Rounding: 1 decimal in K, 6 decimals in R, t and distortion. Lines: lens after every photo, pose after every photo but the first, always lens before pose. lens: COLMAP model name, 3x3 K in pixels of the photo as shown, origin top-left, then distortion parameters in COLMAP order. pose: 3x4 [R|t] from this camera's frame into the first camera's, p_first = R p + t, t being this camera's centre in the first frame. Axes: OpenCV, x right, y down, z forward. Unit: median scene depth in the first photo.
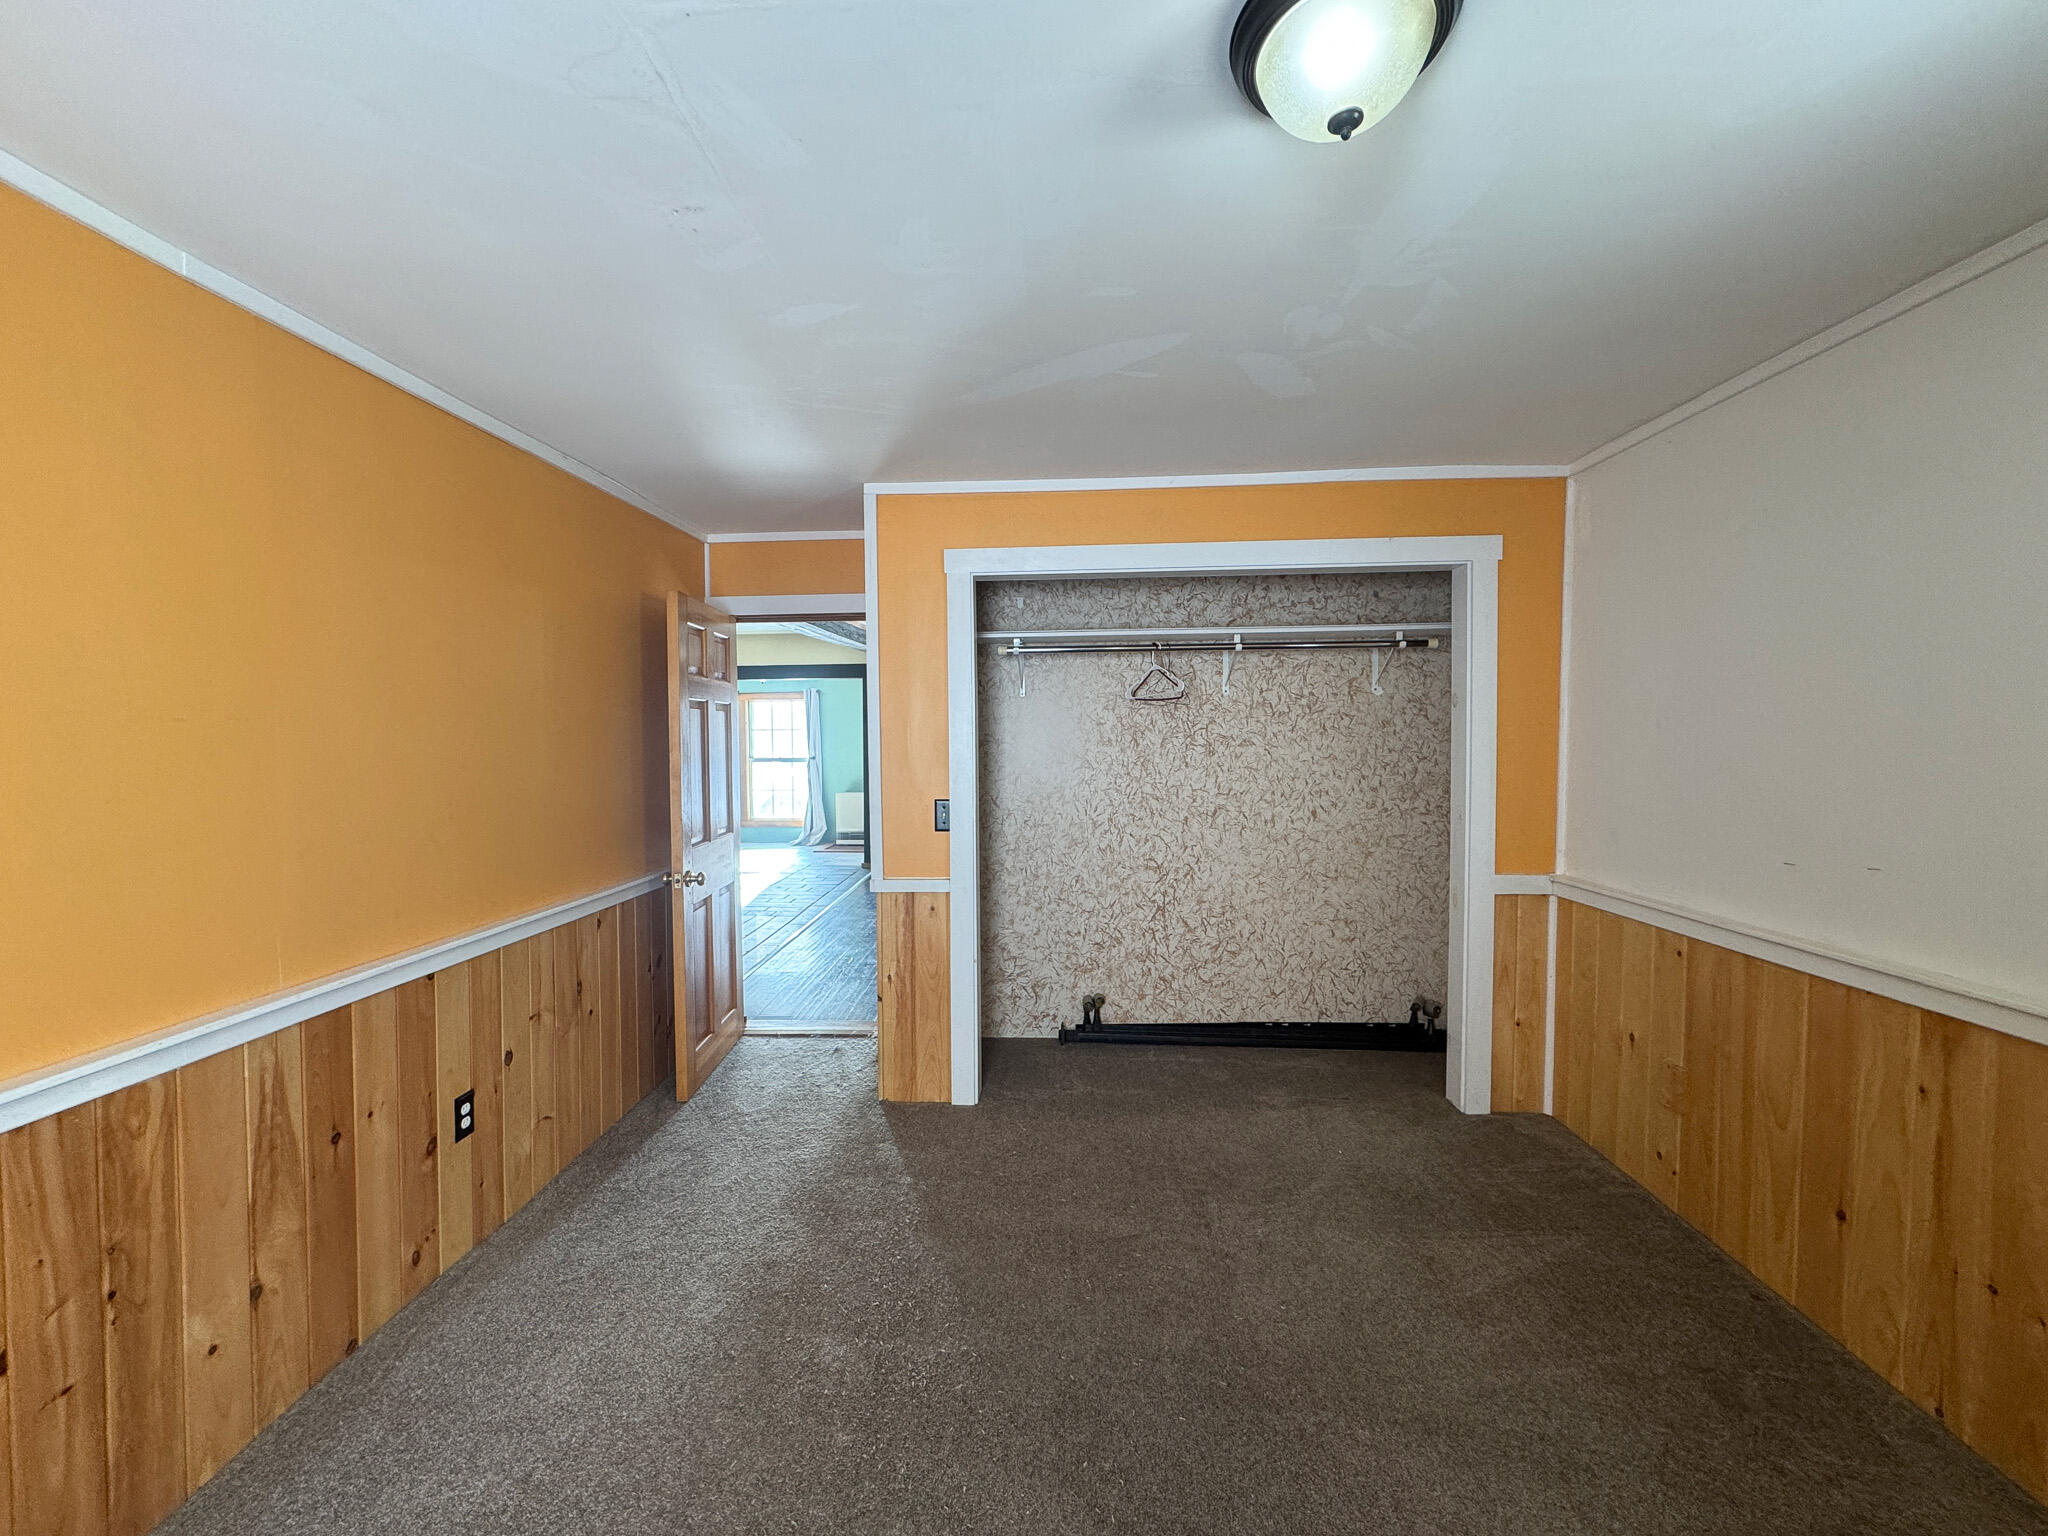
lens RADIAL K [[813.8, 0, 1029.9], [0, 813.8, 771.8], [0, 0, 1]] dist [-0.002043, -0.000567]
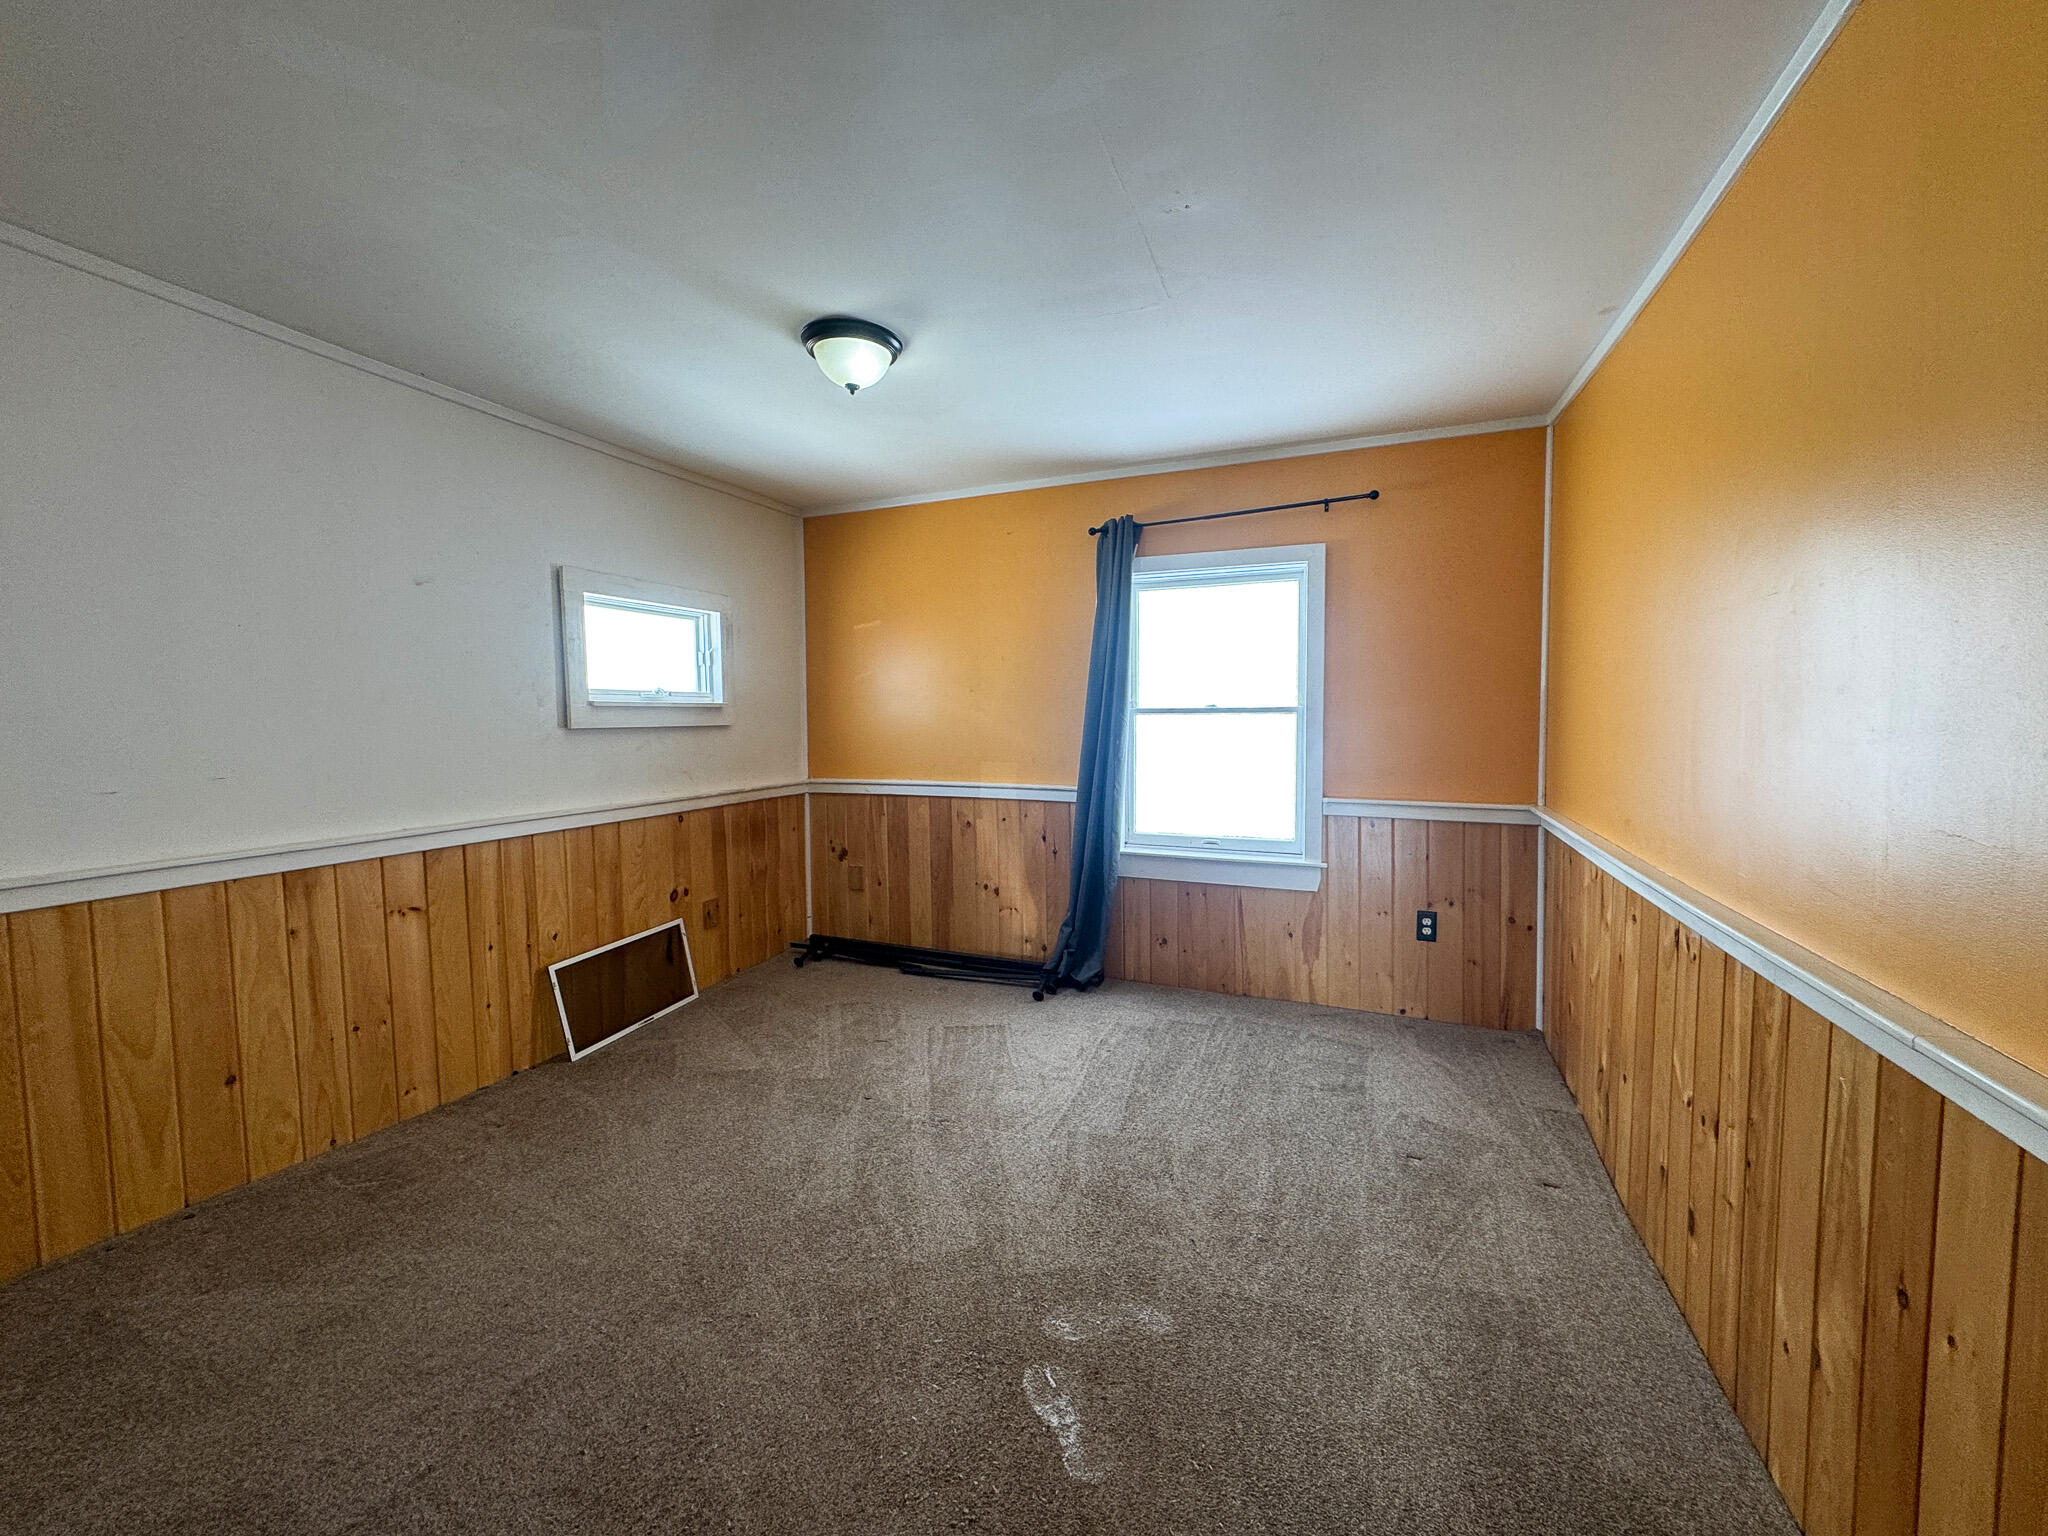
lens RADIAL K [[813.8, 0, 992.3], [0, 813.8, 770.2], [0, 0, 1]] dist [-0.002043, -0.000567]
pose [[-0.931357, -0.011808, 0.363916, -0.577561], [0.027432, 0.994358, 0.102471, 0.016587], [-0.363073, 0.105420, -0.925778, 2.140531]]
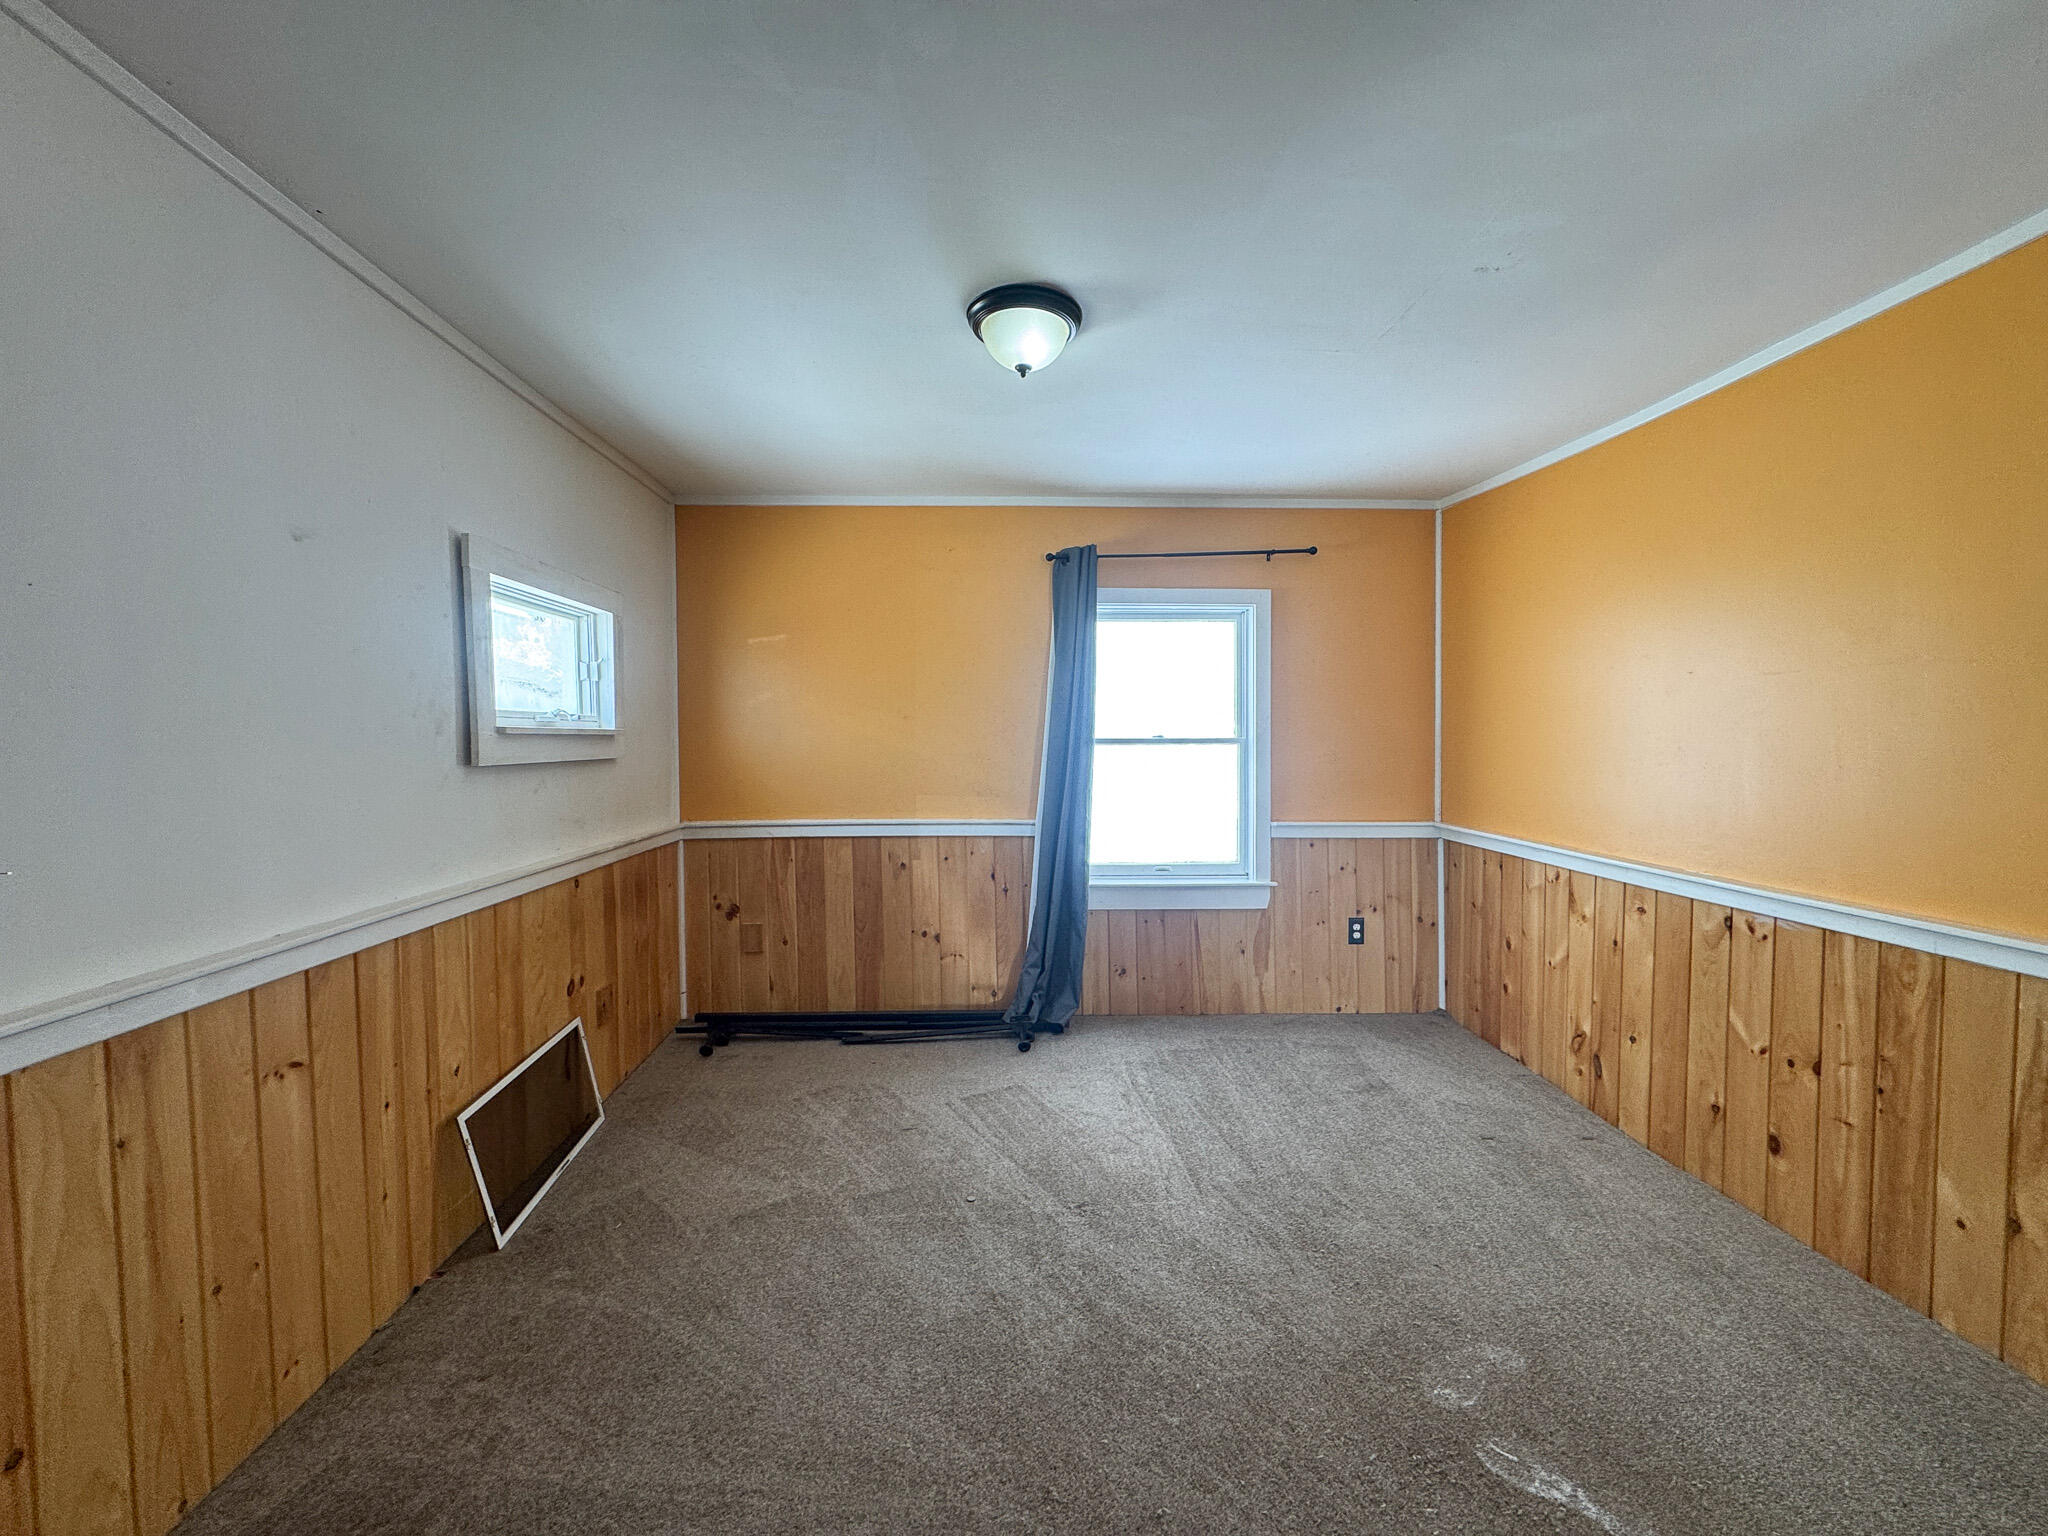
lens RADIAL K [[813.8, 0, 1009.6], [0, 813.8, 773.9], [0, 0, 1]] dist [-0.002043, -0.000567]
pose [[-0.997591, 0.013697, -0.067997, 0.387790], [0.007999, 0.996487, 0.083369, -0.007328], [0.068900, 0.082625, -0.994196, 2.099359]]
